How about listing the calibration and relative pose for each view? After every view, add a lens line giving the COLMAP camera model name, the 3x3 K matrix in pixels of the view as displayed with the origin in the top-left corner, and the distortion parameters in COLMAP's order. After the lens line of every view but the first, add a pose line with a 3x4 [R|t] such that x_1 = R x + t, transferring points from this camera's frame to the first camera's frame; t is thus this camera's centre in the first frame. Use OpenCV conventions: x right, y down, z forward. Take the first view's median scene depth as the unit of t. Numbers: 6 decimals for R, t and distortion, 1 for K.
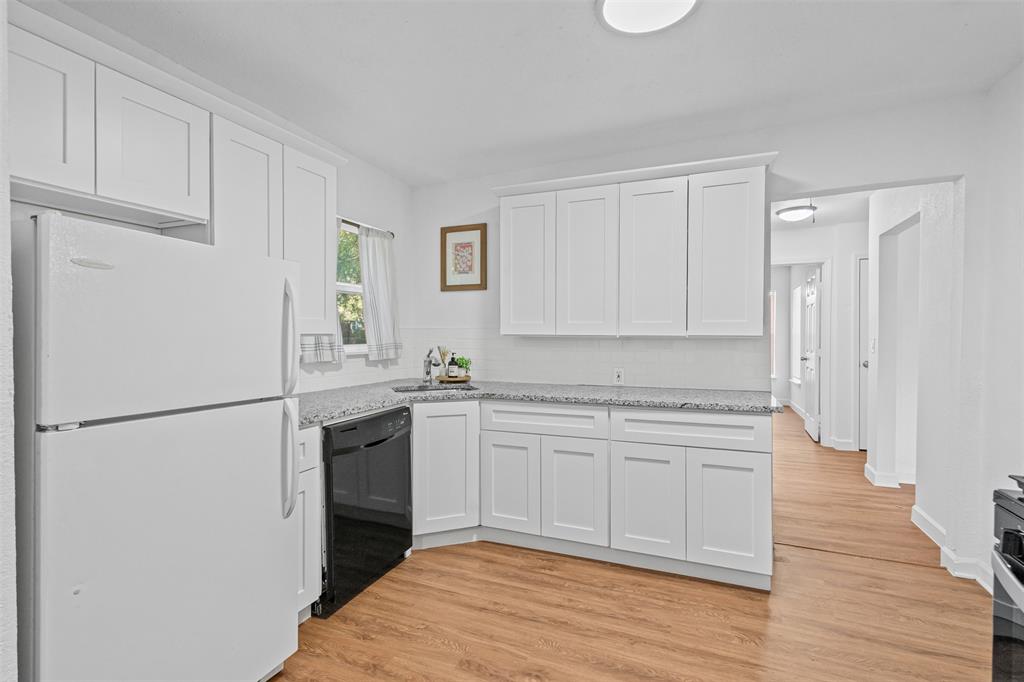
lens RADIAL K [[470.6, 0, 511.8], [0, 470.6, 337.8], [0, 0, 1]] dist [-0.001003, 0.000727]
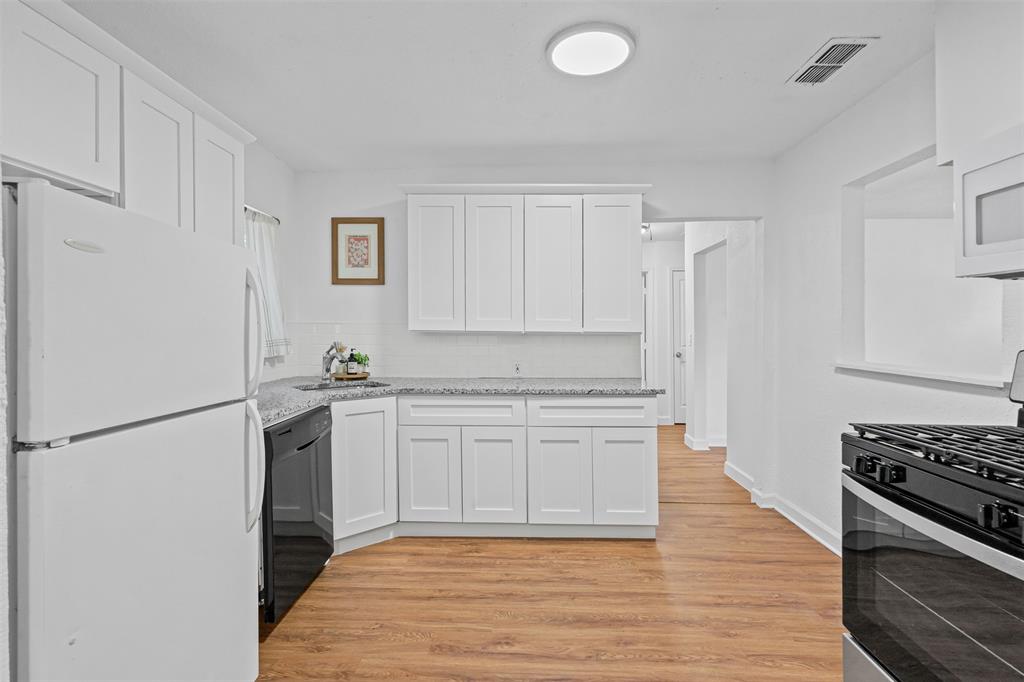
lens RADIAL K [[469.4, 0, 510.9], [0, 469.4, 327.1], [0, 0, 1]] dist [-0.001011, 0.000142]
pose [[0.933961, 0.007144, 0.357303, -0.223985], [-0.002848, 0.999917, -0.012549, -0.002074], [-0.357363, 0.010703, 0.933904, -0.022287]]
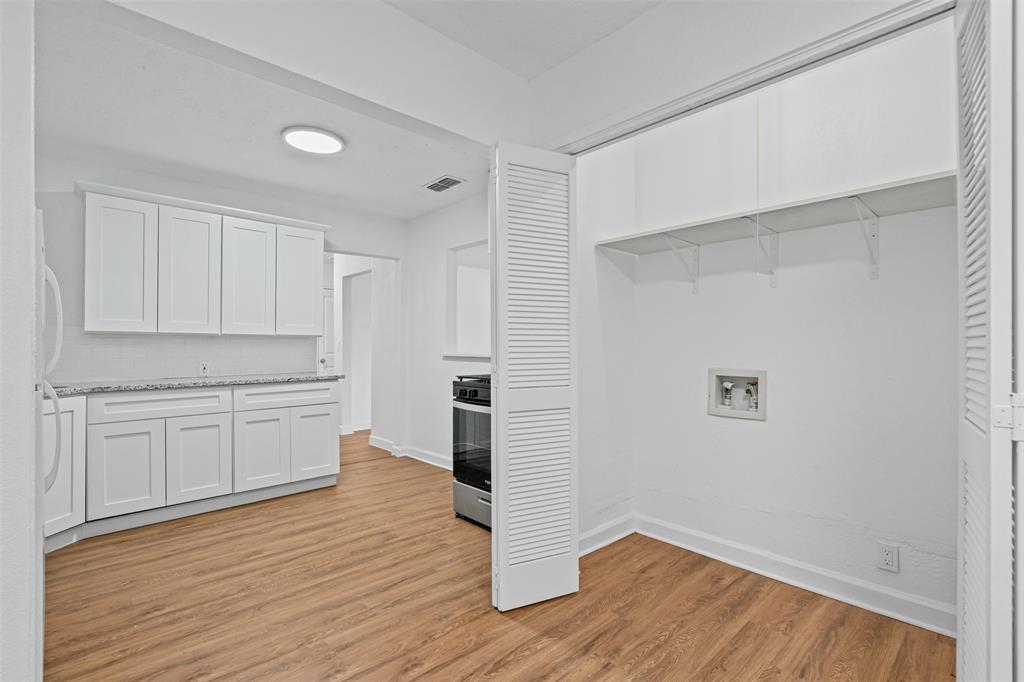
lens RADIAL K [[474.6, 0, 508.3], [0, 474.6, 317.0], [0, 0, 1]] dist [0.000462, 0.000404]
pose [[0.412221, 0.057239, 0.909284, -0.703116], [0.007393, 0.997782, -0.066161, 0.044878], [-0.911054, 0.033995, 0.410883, -0.263230]]
